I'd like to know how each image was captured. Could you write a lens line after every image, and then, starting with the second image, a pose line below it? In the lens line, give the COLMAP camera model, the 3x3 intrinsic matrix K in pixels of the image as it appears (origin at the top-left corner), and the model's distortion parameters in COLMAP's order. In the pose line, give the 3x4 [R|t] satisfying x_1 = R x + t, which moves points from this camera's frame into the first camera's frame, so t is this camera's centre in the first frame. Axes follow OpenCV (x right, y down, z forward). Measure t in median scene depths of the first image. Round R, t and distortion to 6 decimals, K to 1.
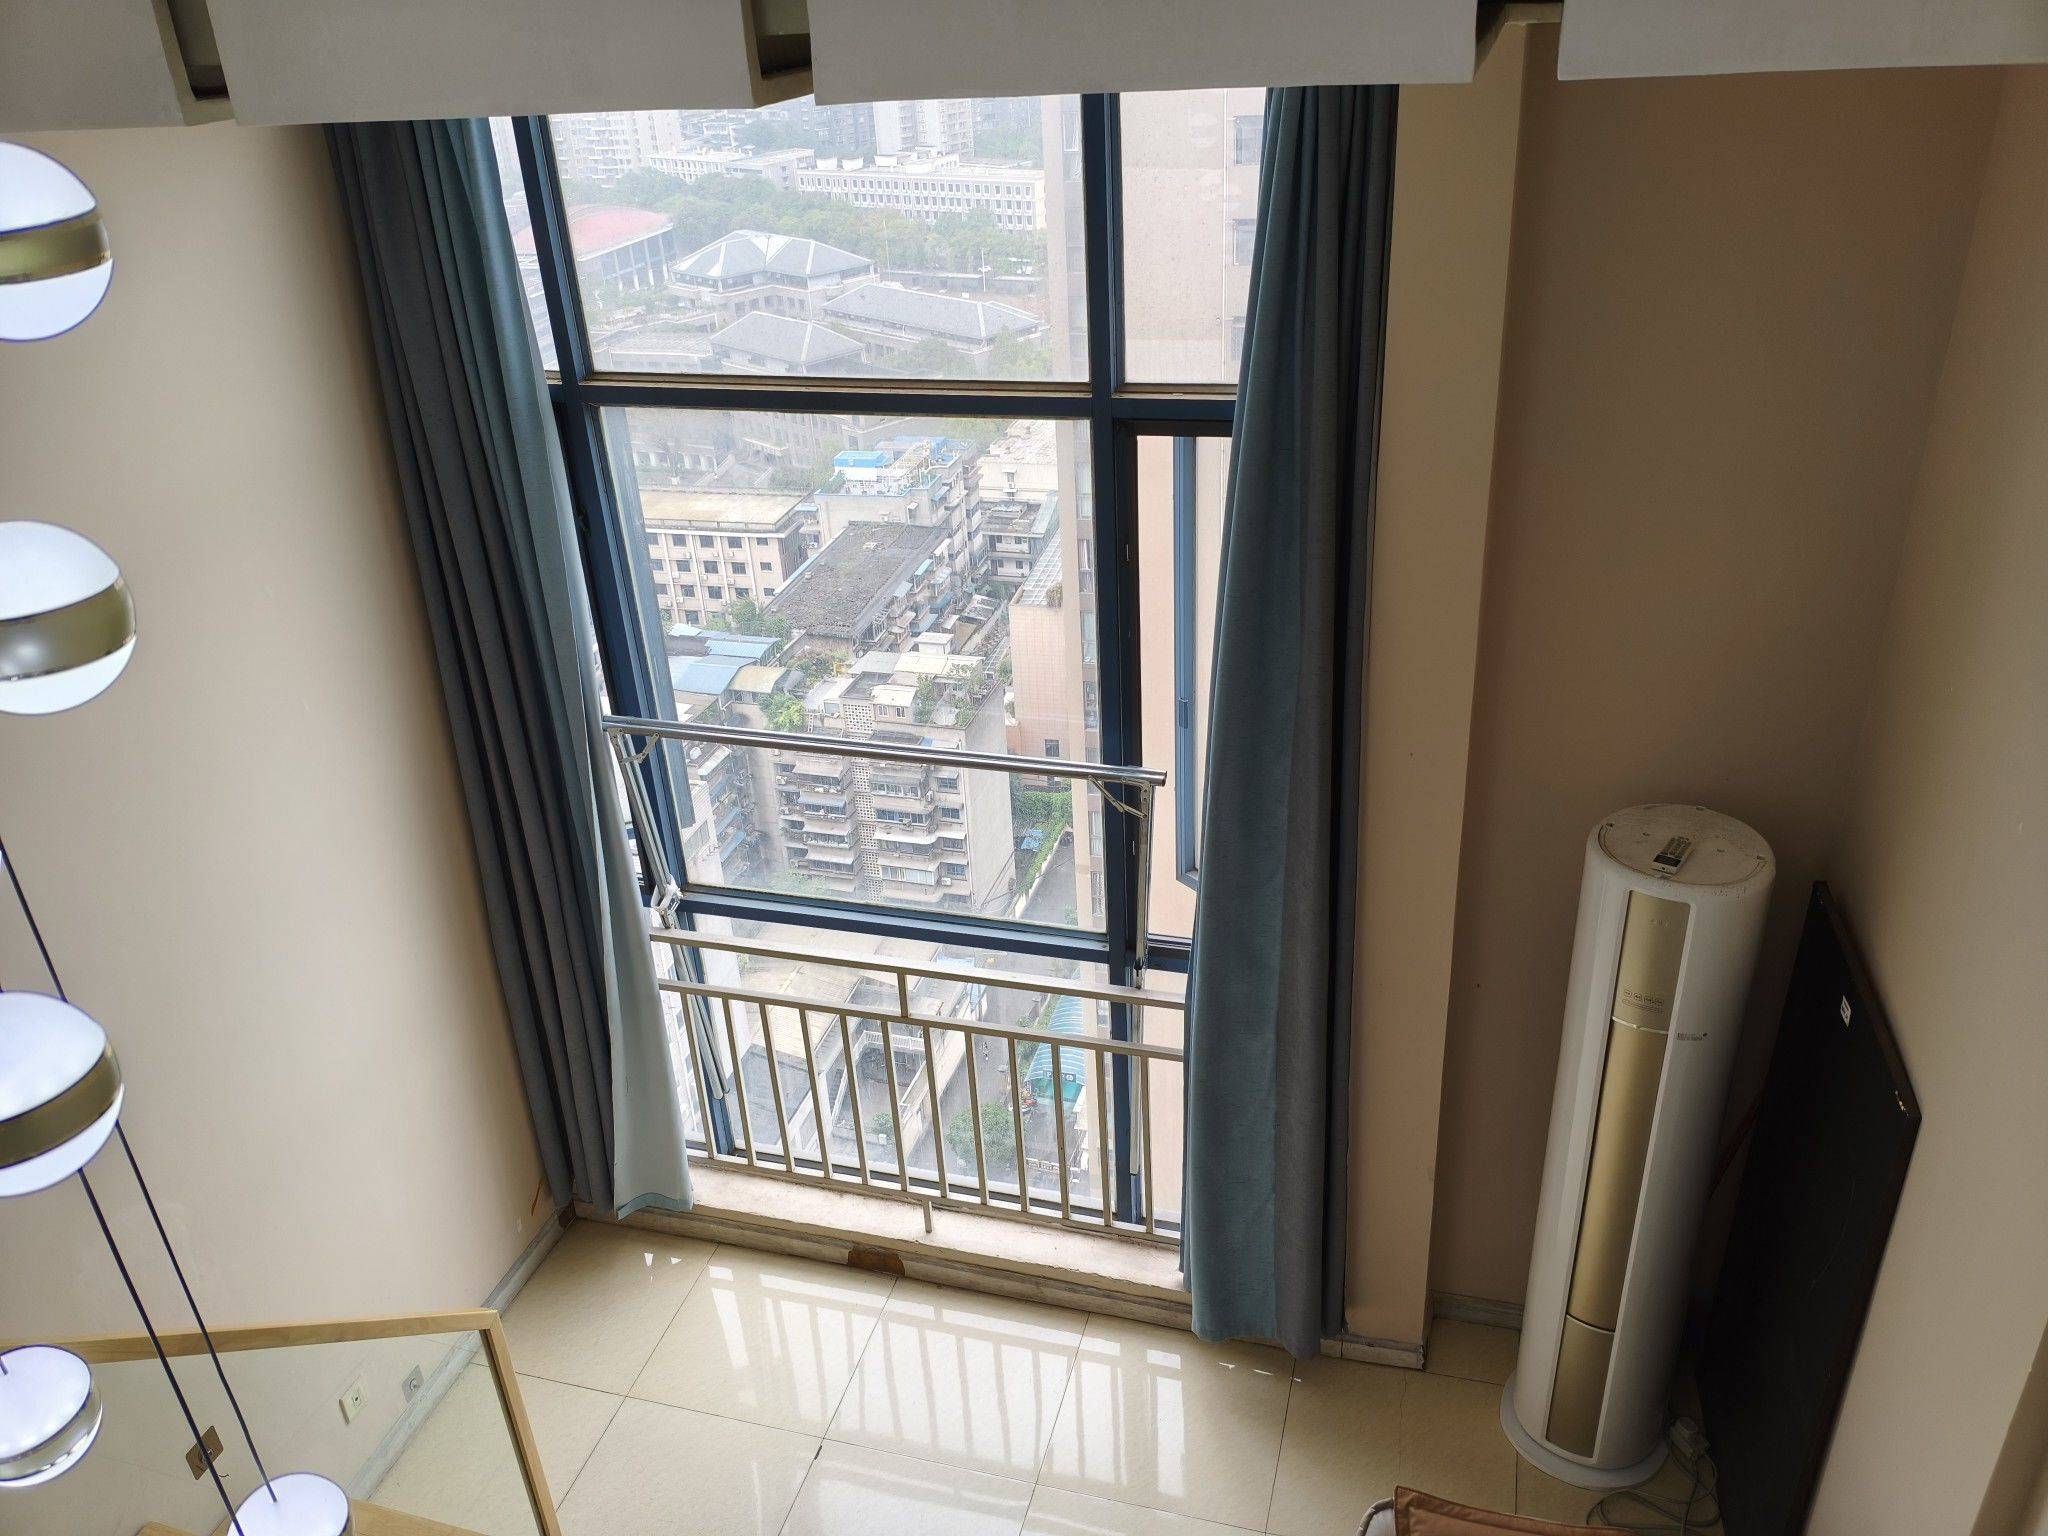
lens RADIAL K [[1574.2, 0, 1022.5], [0, 1574.2, 765.6], [0, 0, 1]] dist [-0.030734, -0.002871]
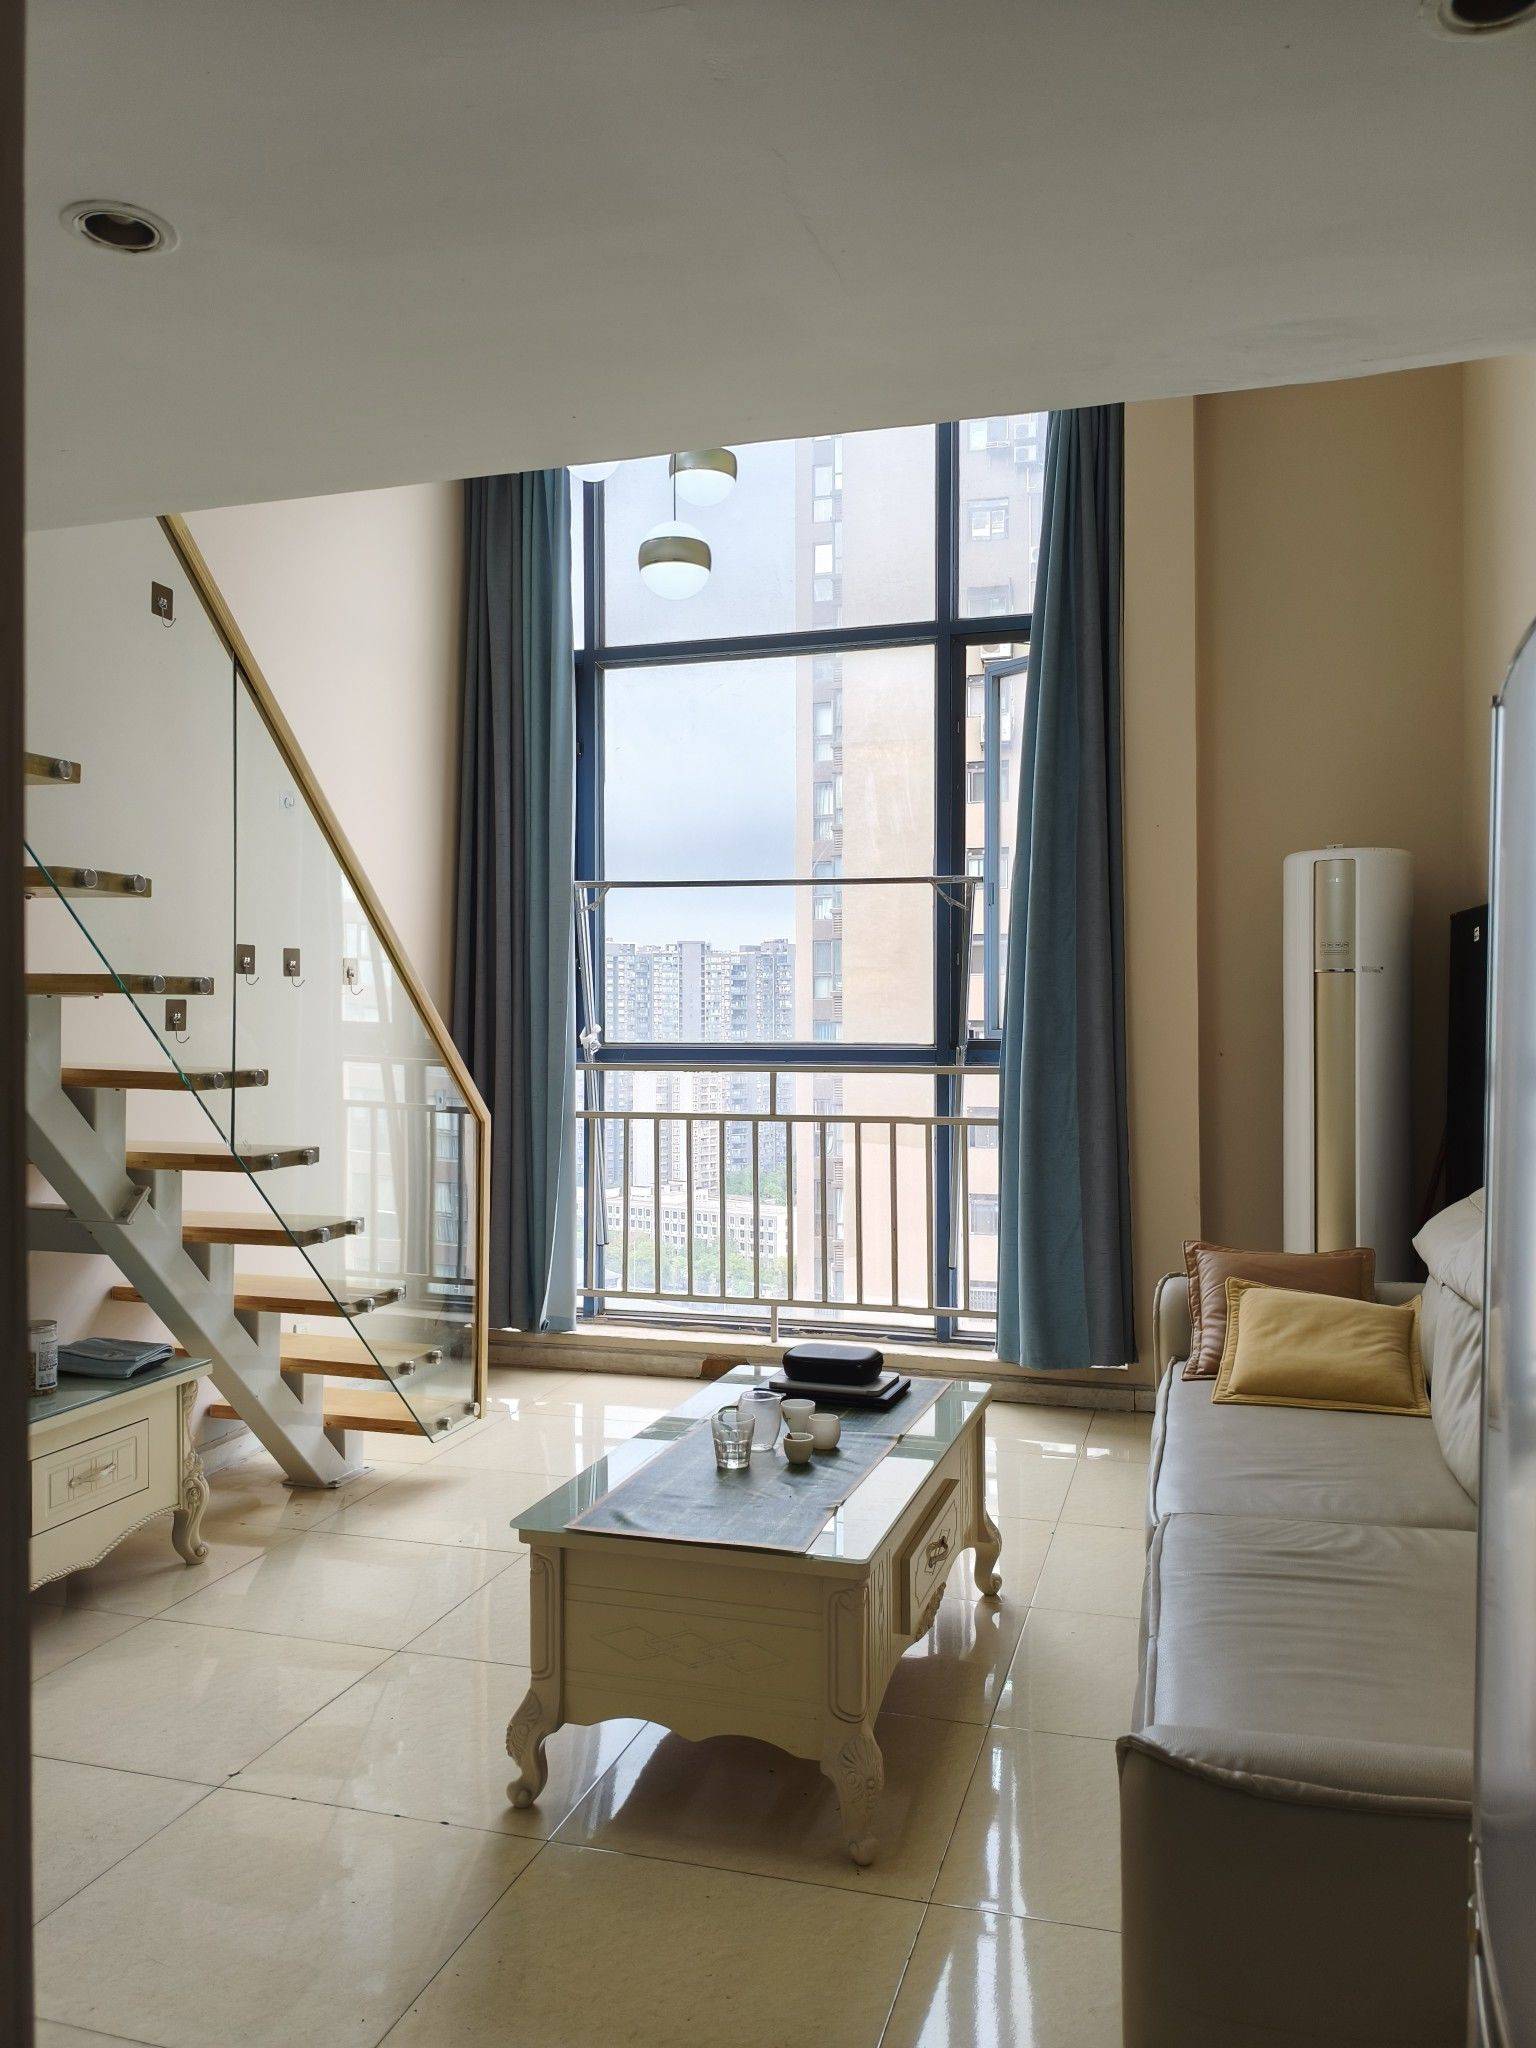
lens RADIAL K [[1574.2, 0, 774.0], [0, 1574.2, 1029.1], [0, 0, 1]] dist [-0.030734, -0.002871]
pose [[0.996400, 0.051200, -0.067569, 0.009377], [-0.076485, 0.886693, -0.455989, 0.821028], [0.036566, 0.459515, 0.887417, -0.176870]]
